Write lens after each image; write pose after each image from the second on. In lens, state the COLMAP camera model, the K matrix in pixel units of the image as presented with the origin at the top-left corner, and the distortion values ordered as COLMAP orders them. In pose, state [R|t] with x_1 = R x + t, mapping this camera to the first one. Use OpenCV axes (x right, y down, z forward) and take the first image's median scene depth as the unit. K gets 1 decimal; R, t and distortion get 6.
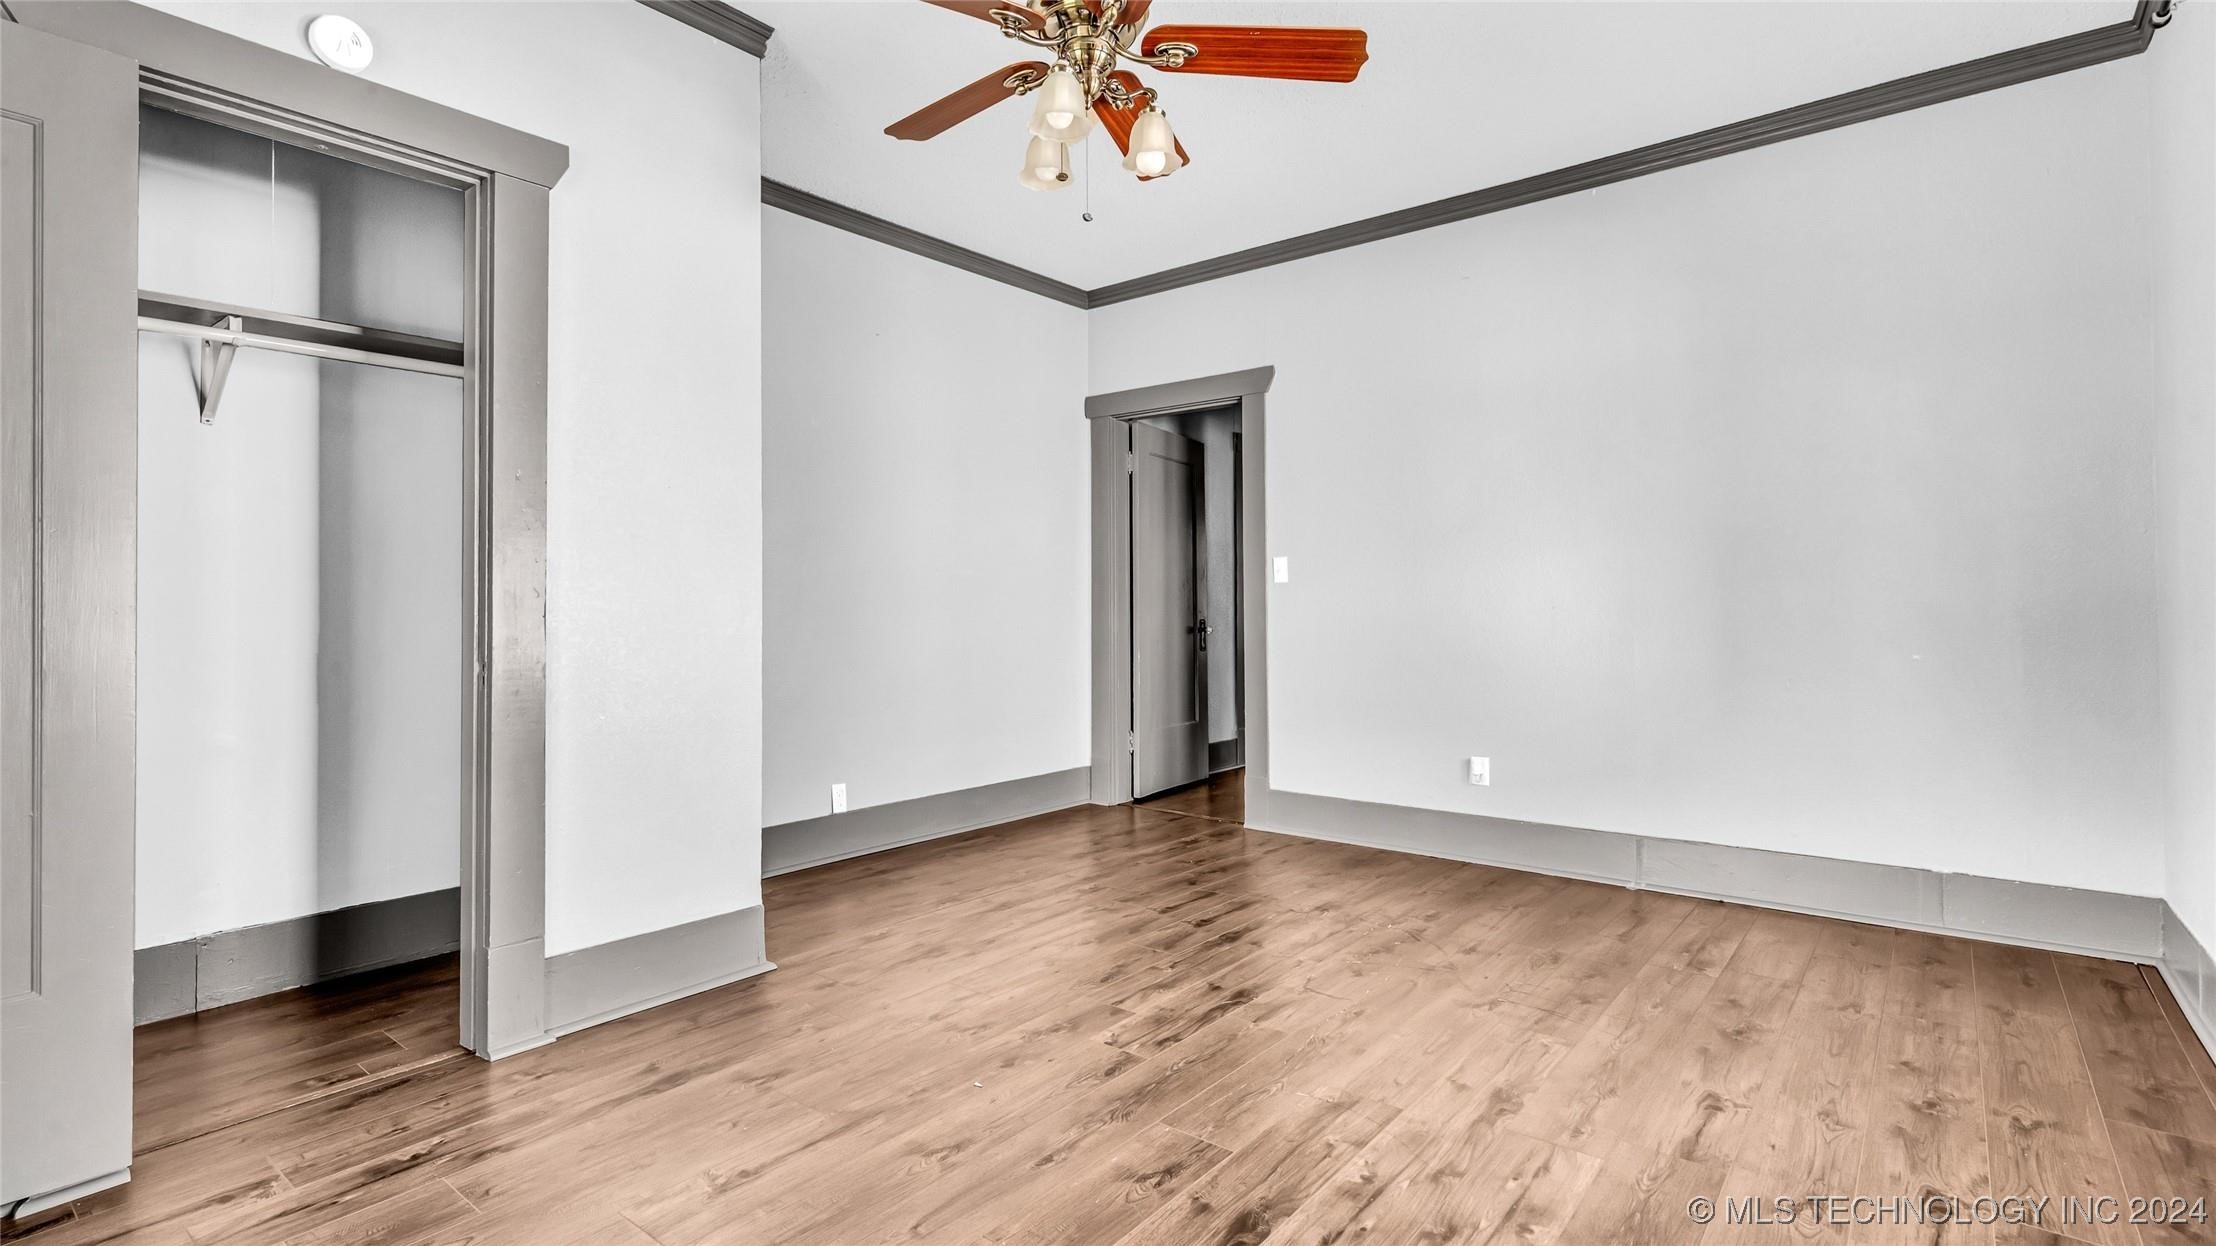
lens RADIAL K [[1037.0, 0, 1103.6], [0, 1037.0, 615.1], [0, 0, 1]] dist [0.006191, 0.000704]
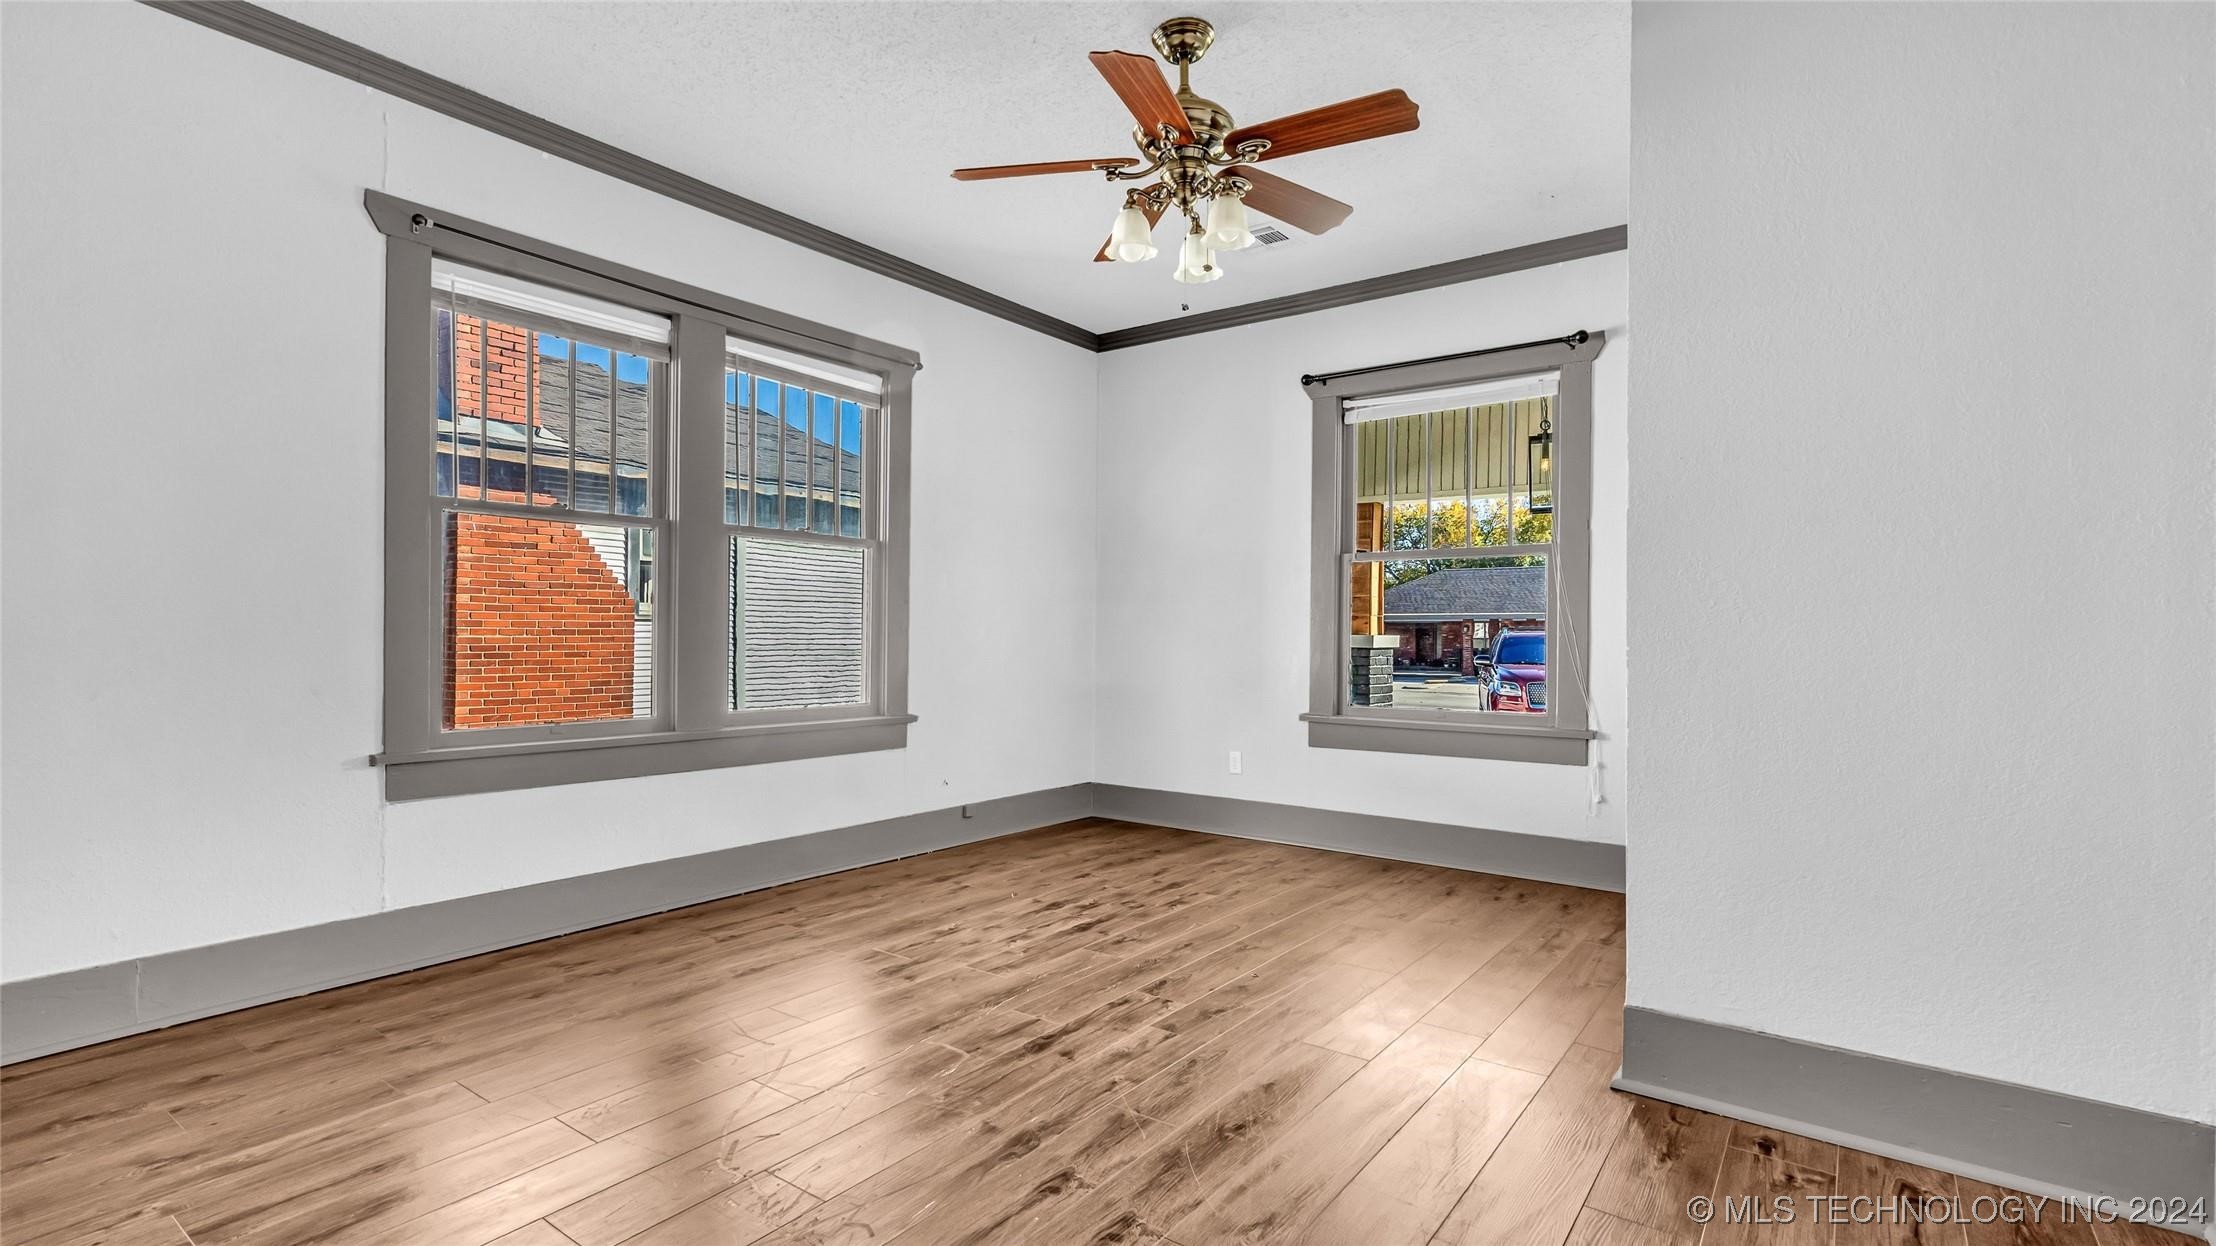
lens RADIAL K [[1037.0, 0, 1111.8], [0, 1037.0, 634.9], [0, 0, 1]] dist [0.006191, 0.000704]
pose [[-0.998626, -0.000137, -0.052407, 0.131861], [-0.000152, 1.000000, 0.000289, -0.006600], [0.052407, 0.000297, -0.998626, 2.165896]]
